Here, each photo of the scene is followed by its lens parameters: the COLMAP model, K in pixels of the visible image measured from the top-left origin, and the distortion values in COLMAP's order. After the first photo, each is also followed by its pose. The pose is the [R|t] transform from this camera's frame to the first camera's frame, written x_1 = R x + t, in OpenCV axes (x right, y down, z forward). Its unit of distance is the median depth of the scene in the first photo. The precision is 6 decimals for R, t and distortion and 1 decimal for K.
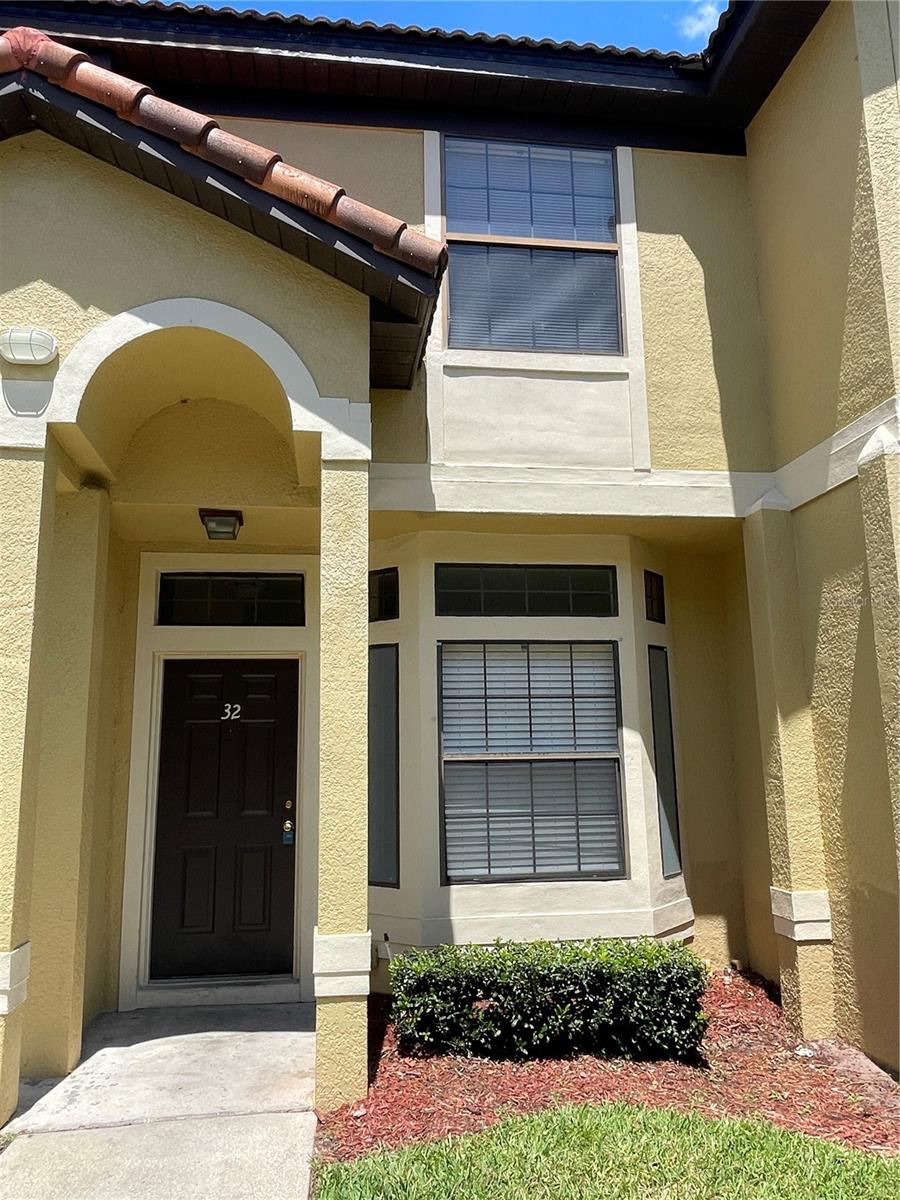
lens RADIAL K [[847.3, 0, 446.7], [0, 847.3, 600.1], [0, 0, 1]] dist [0.010996, -0.015051]
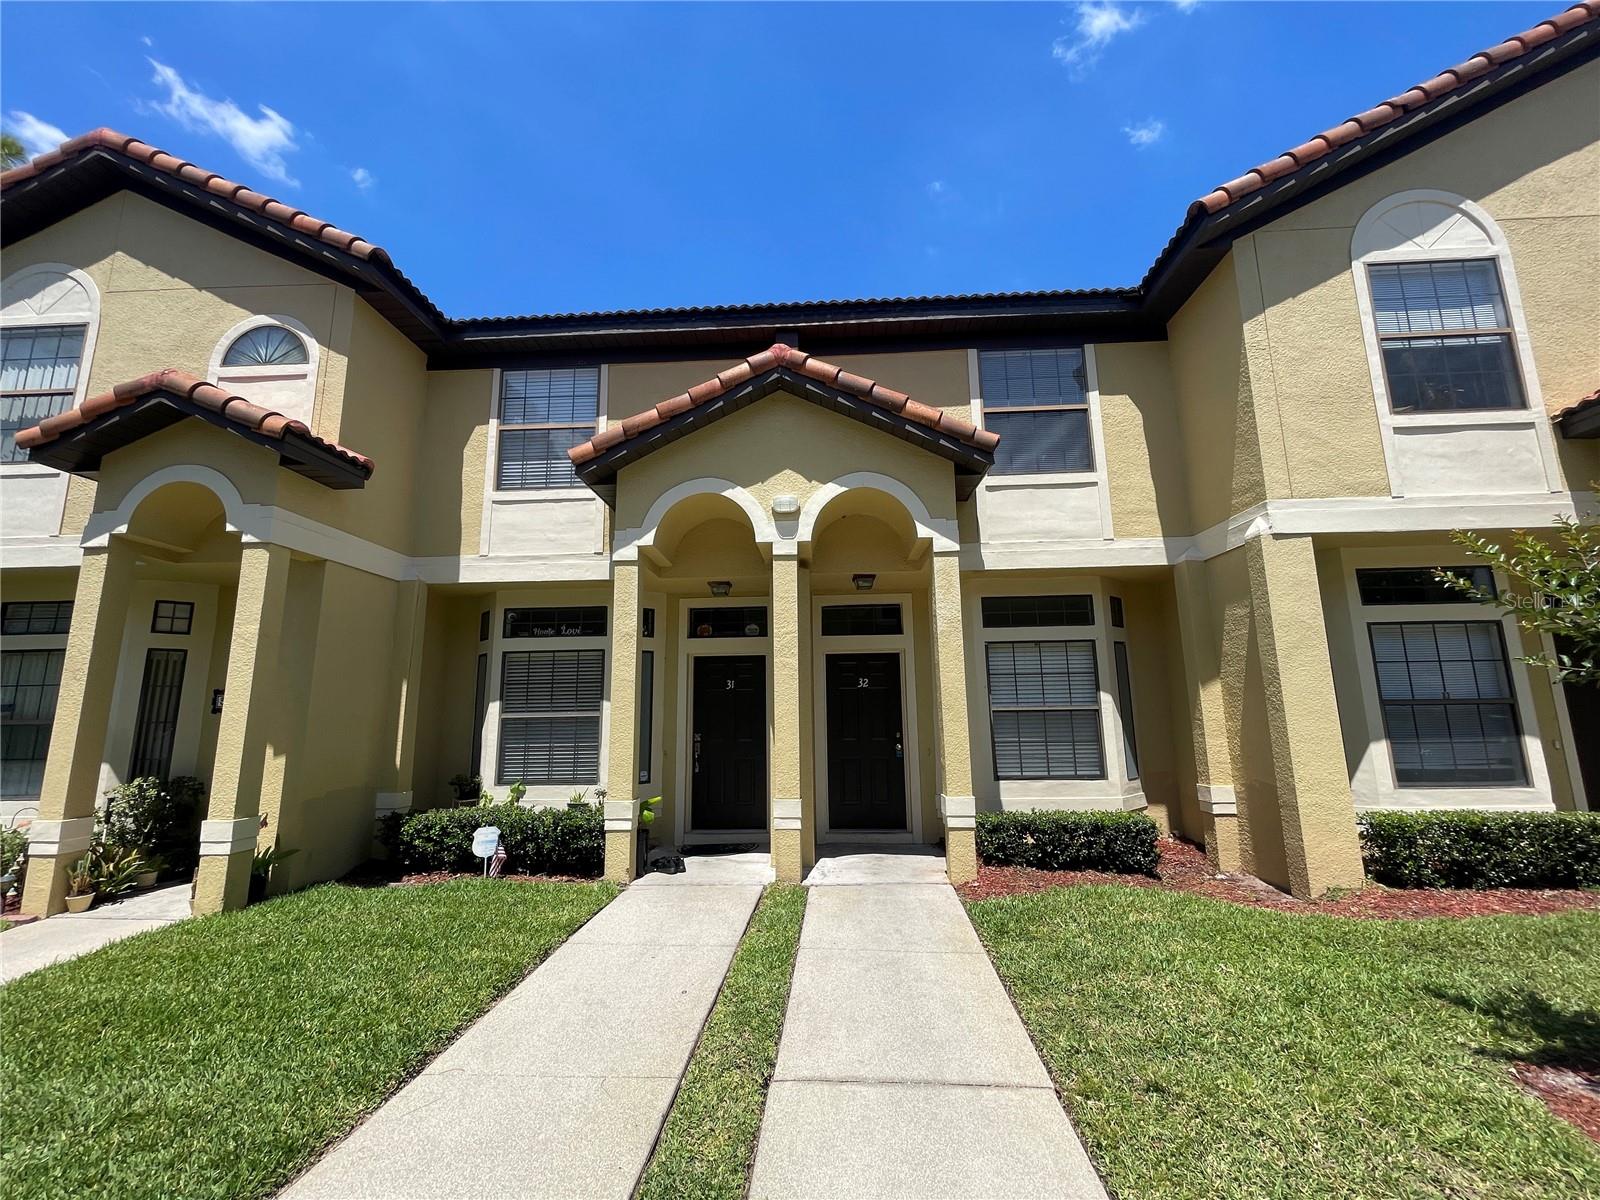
lens RADIAL K [[647.1, 0, 802.5], [0, 647.1, 599.4], [0, 0, 1]] dist [-0.002147, 0.001968]
pose [[0.983631, -0.031407, -0.177436, -0.151319], [0.033257, 0.999419, 0.007463, -0.066269], [0.177099, -0.013242, 0.984104, -0.401339]]
